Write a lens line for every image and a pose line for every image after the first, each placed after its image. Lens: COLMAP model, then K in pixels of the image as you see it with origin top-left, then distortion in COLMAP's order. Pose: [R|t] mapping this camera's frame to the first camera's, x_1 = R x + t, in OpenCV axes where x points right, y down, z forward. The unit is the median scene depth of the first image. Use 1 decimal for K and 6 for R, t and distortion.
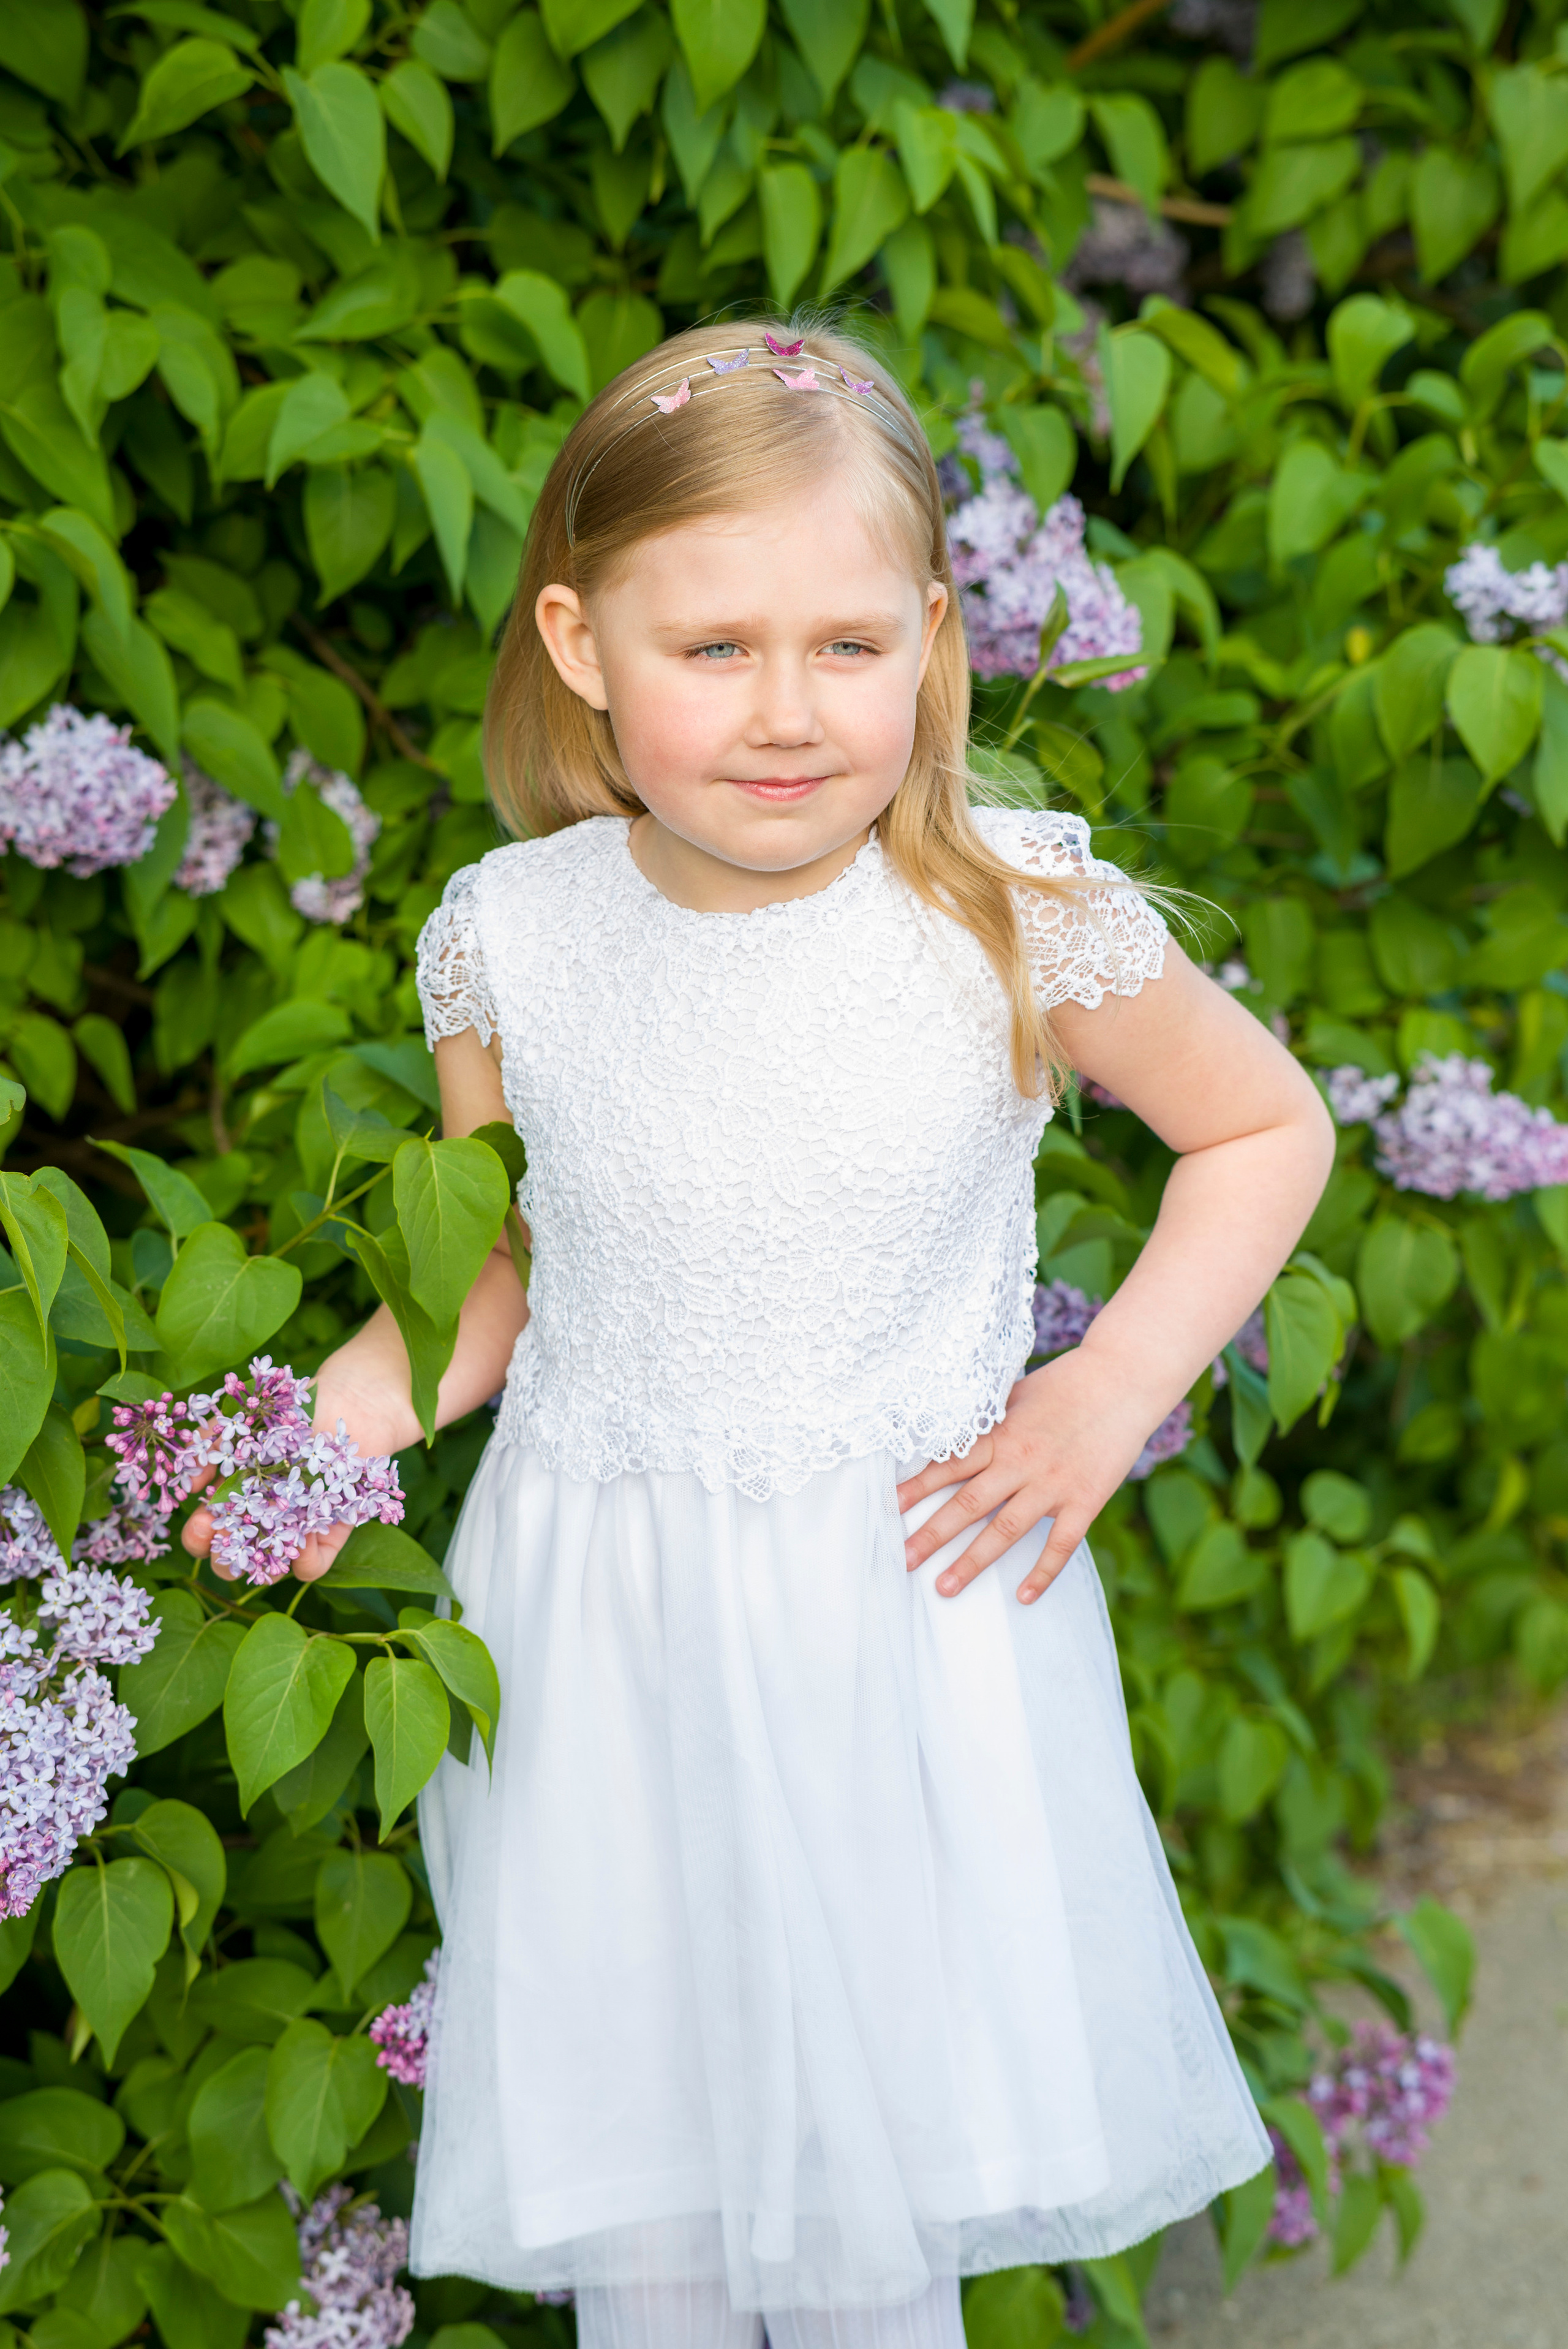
lens RADIAL K [[5749.5, 0, 791.6], [0, 5749.5, 1167.1], [0, 0, 1]] dist [0.019514, 0.000000]
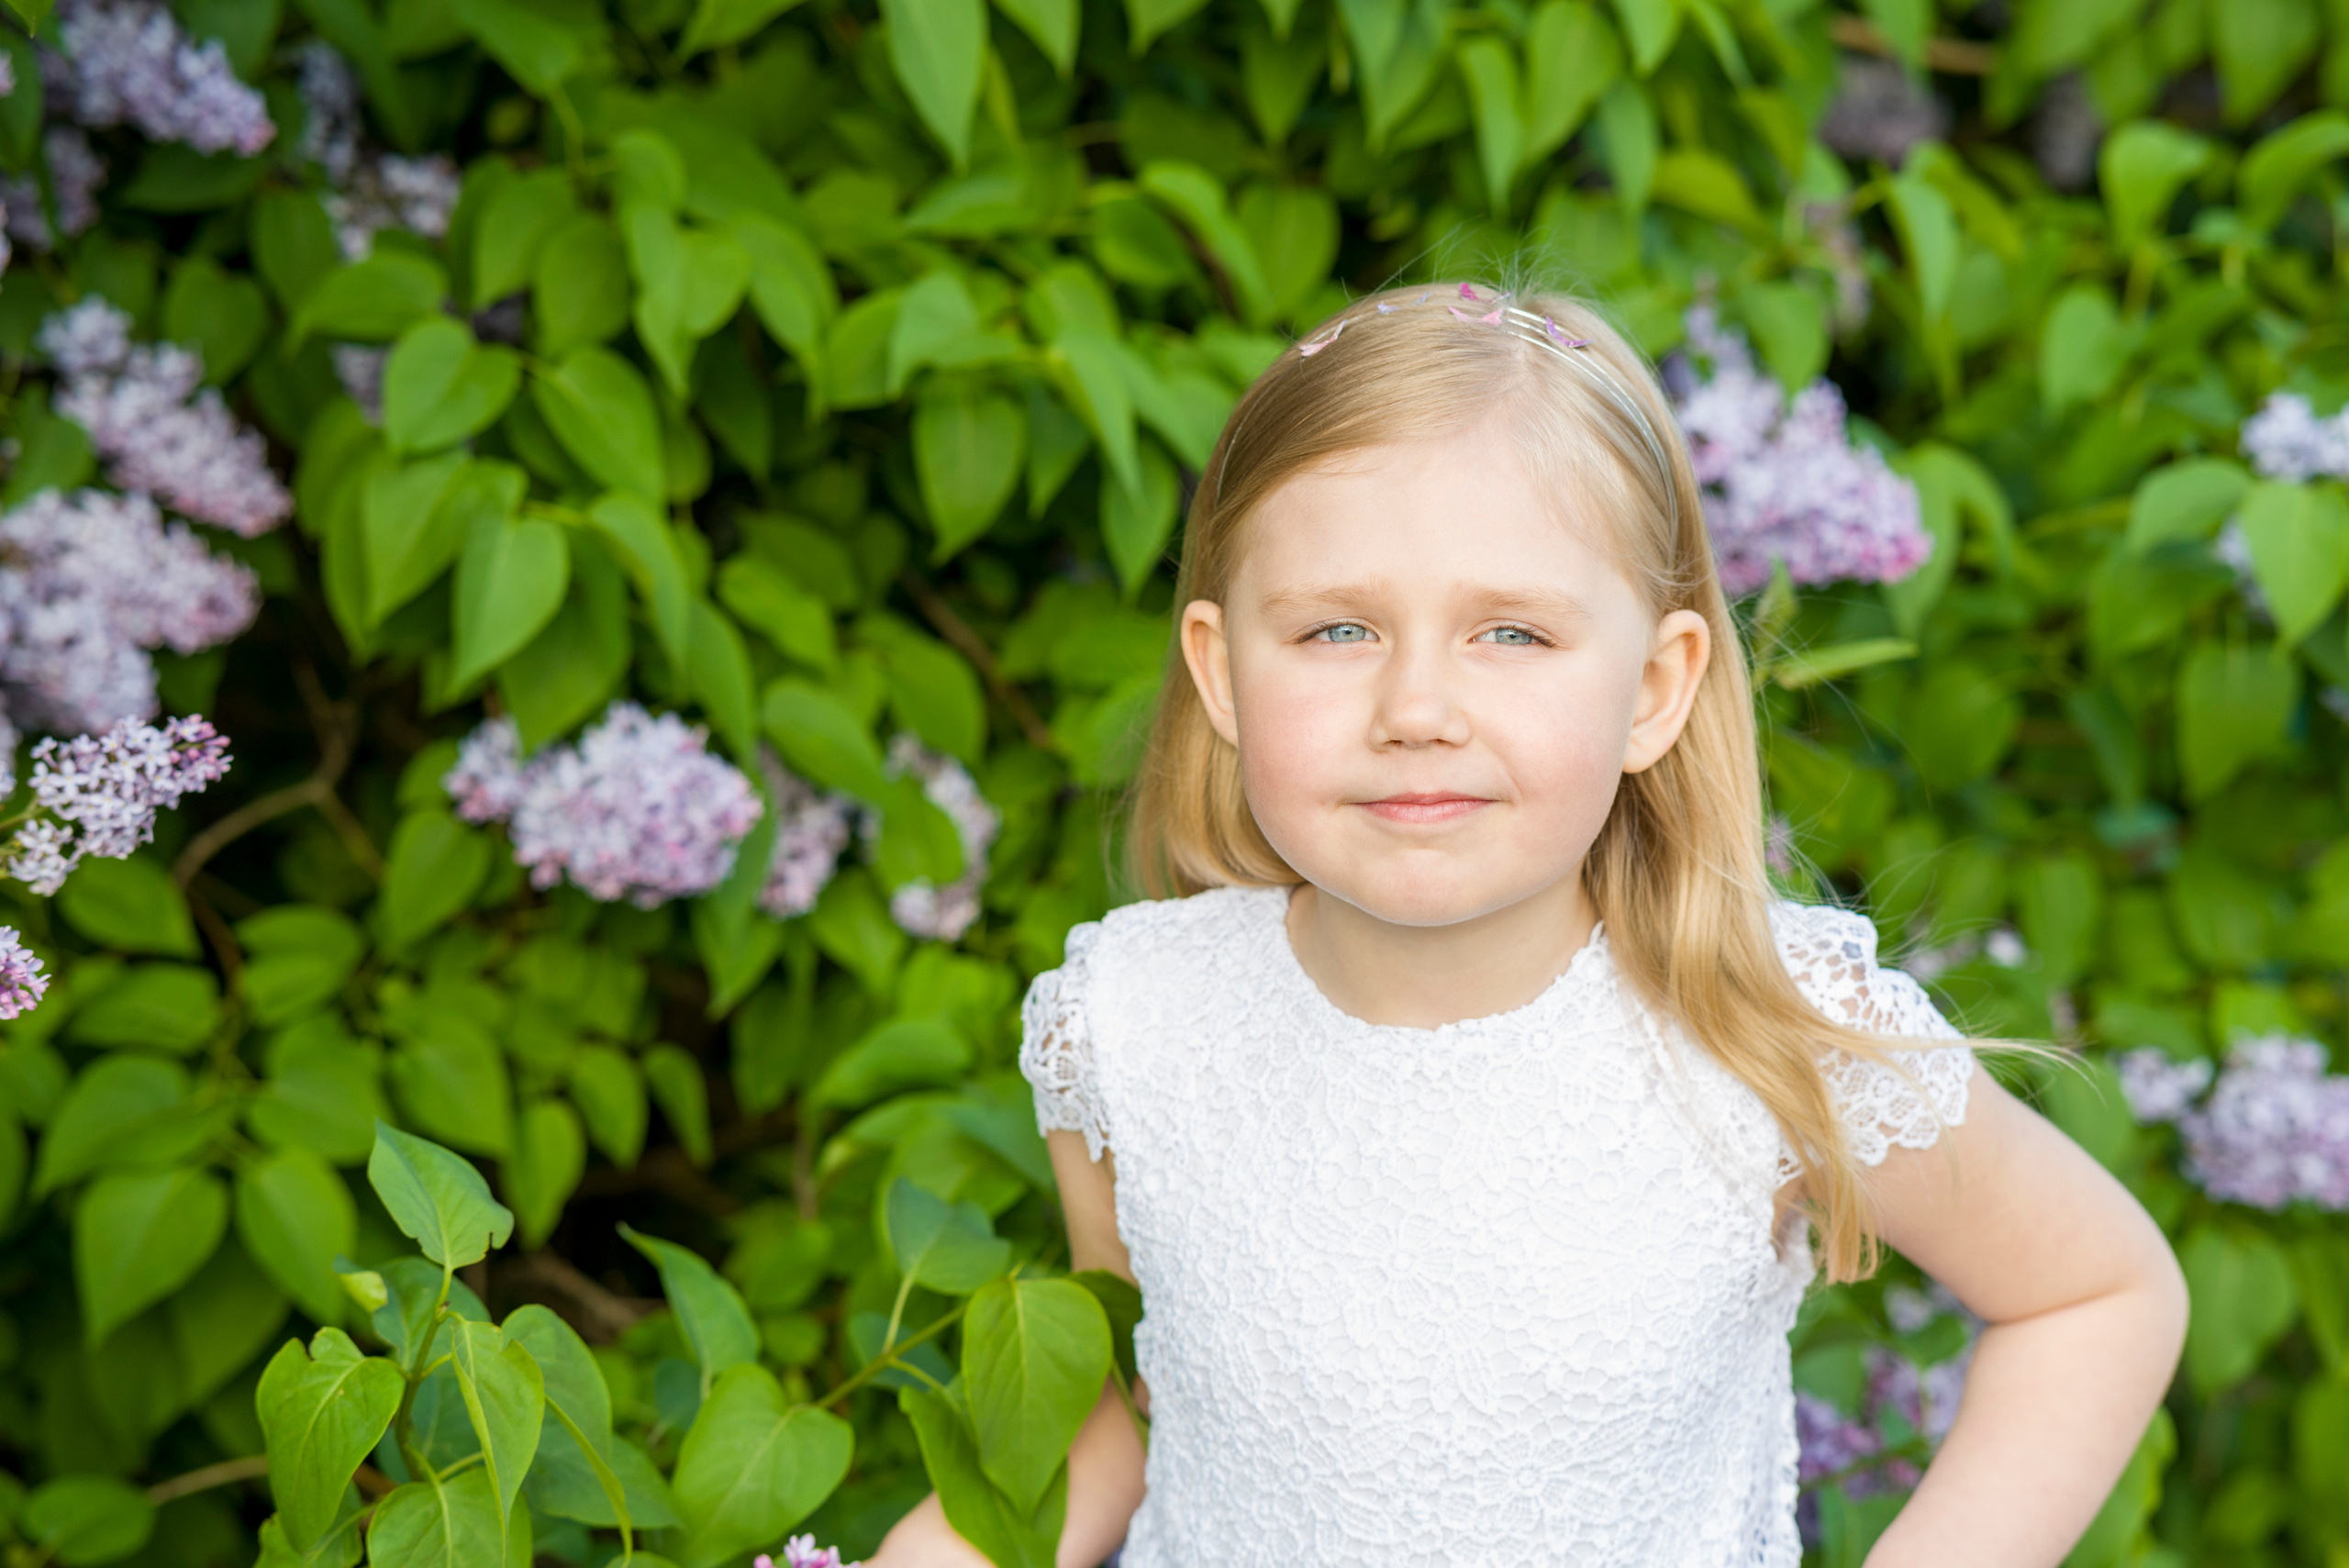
lens RADIAL K [[5750.0, 0, 1170.6], [0, 5750.0, 792.2], [0, 0, 1]] dist [0.019514, 0.000000]
pose [[0.998730, 0.019181, -0.046580, -0.006659], [-0.021249, 0.998791, -0.044319, -0.037727], [0.045674, 0.045252, 0.997931, 0.198593]]
